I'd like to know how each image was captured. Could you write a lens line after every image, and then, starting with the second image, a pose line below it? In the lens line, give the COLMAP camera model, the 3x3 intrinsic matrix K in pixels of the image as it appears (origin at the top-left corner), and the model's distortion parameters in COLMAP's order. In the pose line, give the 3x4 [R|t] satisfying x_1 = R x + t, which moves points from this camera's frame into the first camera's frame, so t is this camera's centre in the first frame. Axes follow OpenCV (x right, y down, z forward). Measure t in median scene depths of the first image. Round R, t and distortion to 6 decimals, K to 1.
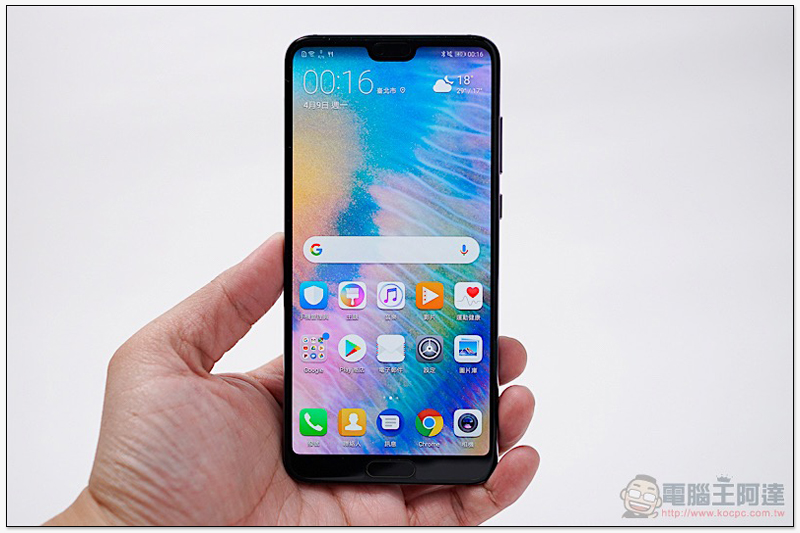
lens RADIAL K [[777.0, 0, 402.3], [0, 777.0, 264.9], [0, 0, 1]] dist [-0.011441, 0.000000]
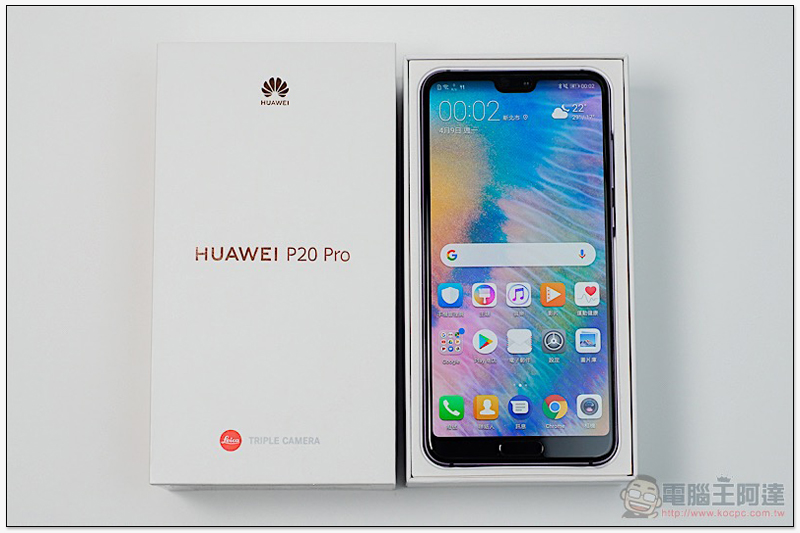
lens RADIAL K [[1816.0, 0, 401.5], [0, 1816.0, 267.3], [0, 0, 1]] dist [0.000535, 0.000000]
pose [[0.999929, -0.009724, 0.006942, -0.203307], [0.010636, 0.989161, -0.146448, 0.385825], [-0.005443, 0.146512, 0.989194, -1.622334]]
